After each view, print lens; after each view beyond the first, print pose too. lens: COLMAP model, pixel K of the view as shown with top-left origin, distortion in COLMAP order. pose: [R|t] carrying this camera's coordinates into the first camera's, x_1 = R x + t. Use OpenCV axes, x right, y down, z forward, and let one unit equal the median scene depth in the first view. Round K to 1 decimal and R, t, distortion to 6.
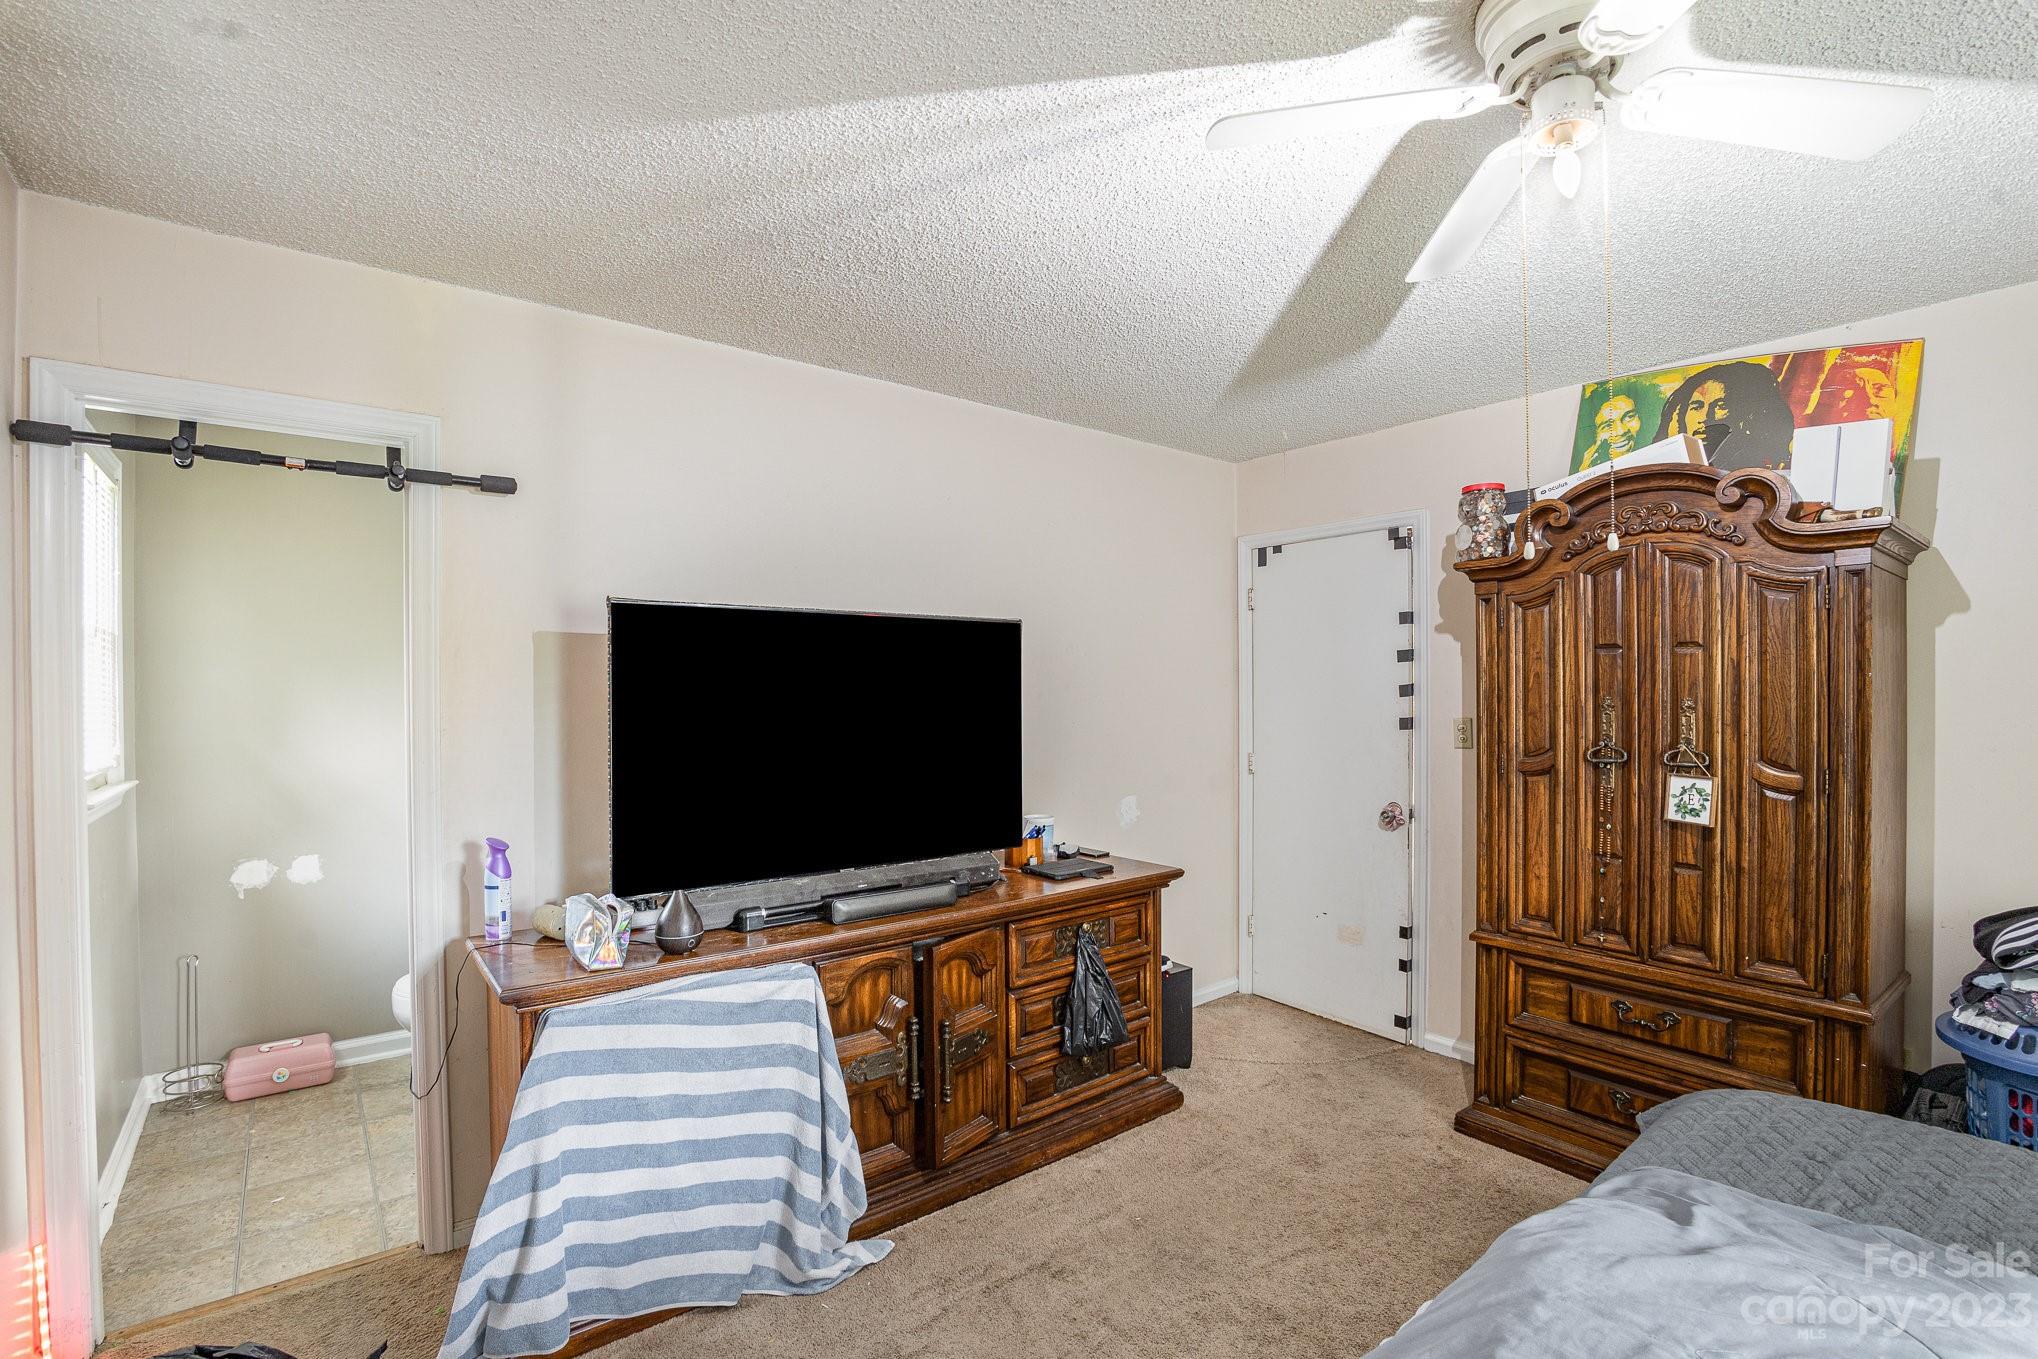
lens RADIAL K [[914.2, 0, 1006.3], [0, 914.2, 687.1], [0, 0, 1]] dist [-0.048139, 0.011251]
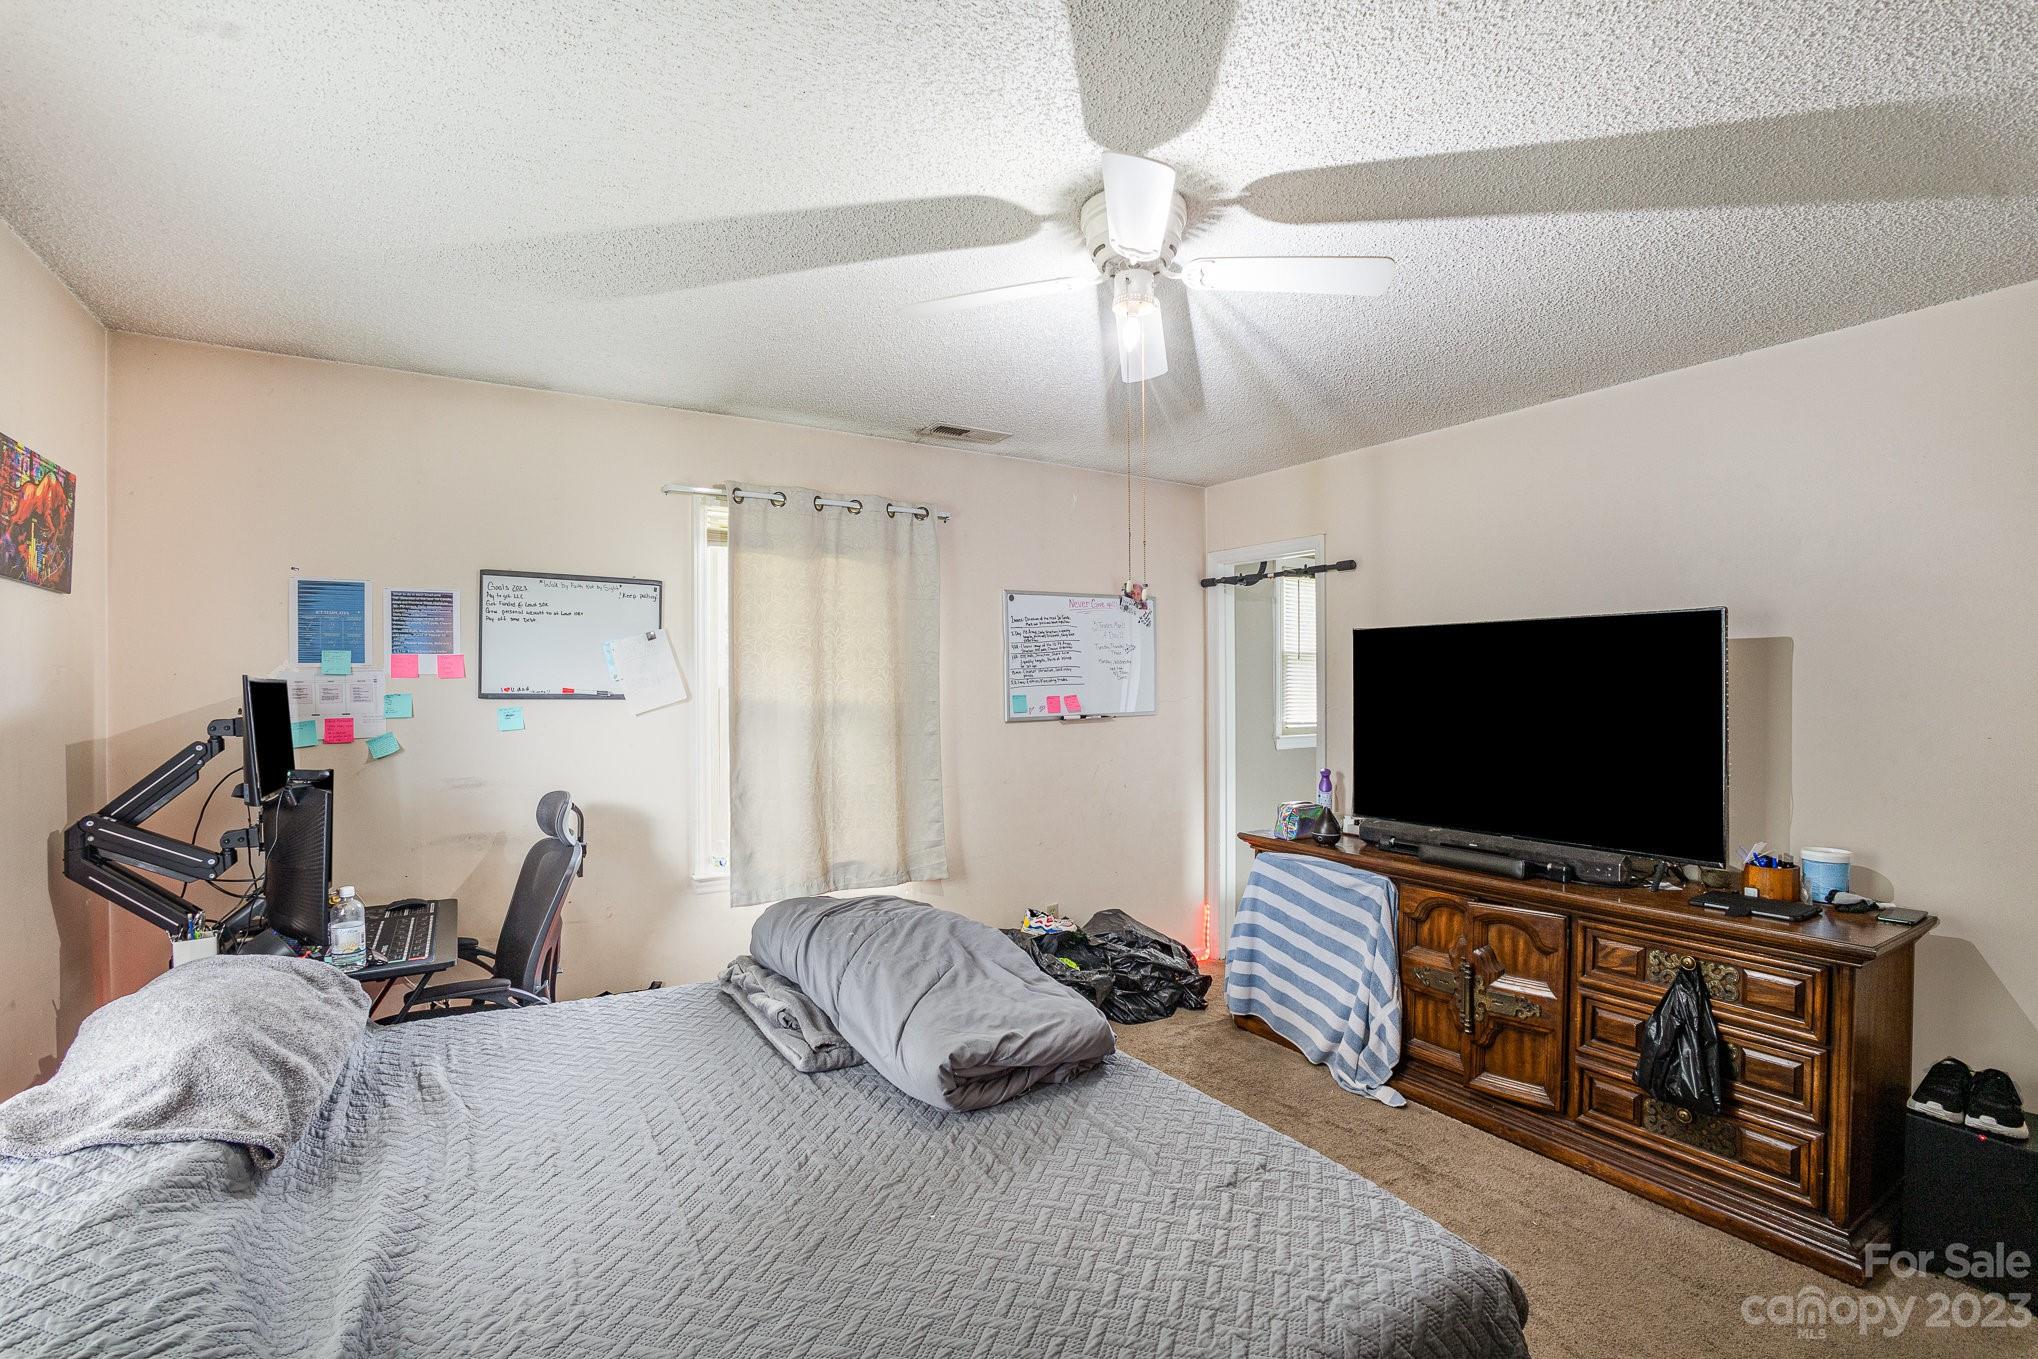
lens RADIAL K [[914.2, 0, 1006.3], [0, 914.2, 687.1], [0, 0, 1]] dist [-0.048139, 0.011251]
pose [[-0.115268, 0.006984, -0.993310, 1.179111], [0.002744, 0.999974, 0.006712, -0.006250], [0.993331, -0.001952, -0.115284, 0.537088]]
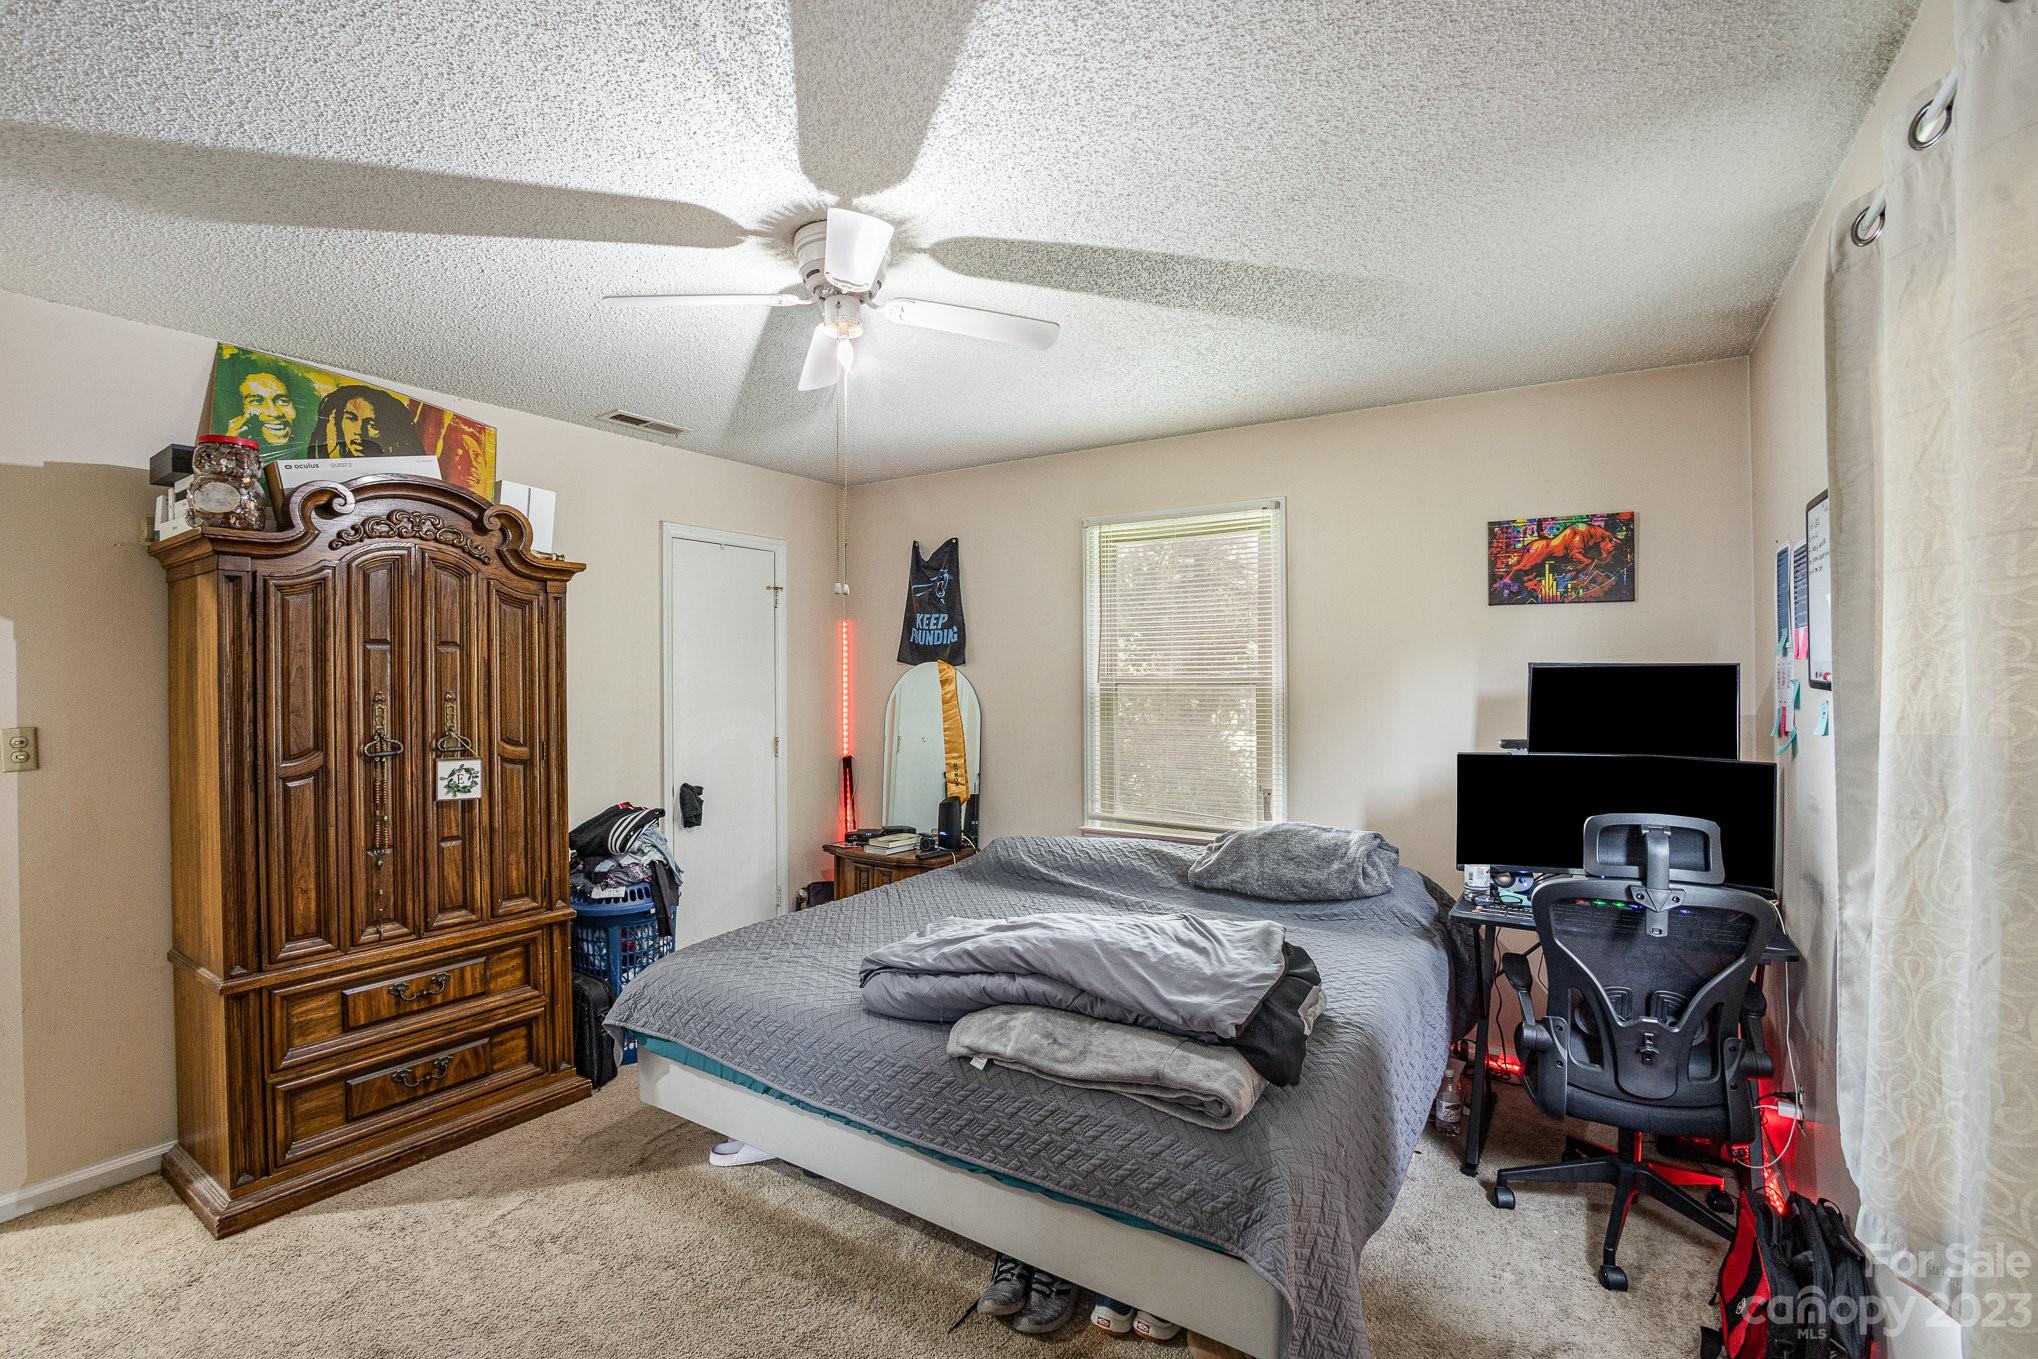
lens RADIAL K [[927.8, 0, 1007.3], [0, 927.8, 672.0], [0, 0, 1]] dist [-0.037551, 0.000399]
pose [[-0.325528, 0.009857, 0.945481, -0.570442], [0.007811, 0.999940, -0.007736, 0.002680], [-0.945500, 0.004867, -0.325585, 0.703926]]
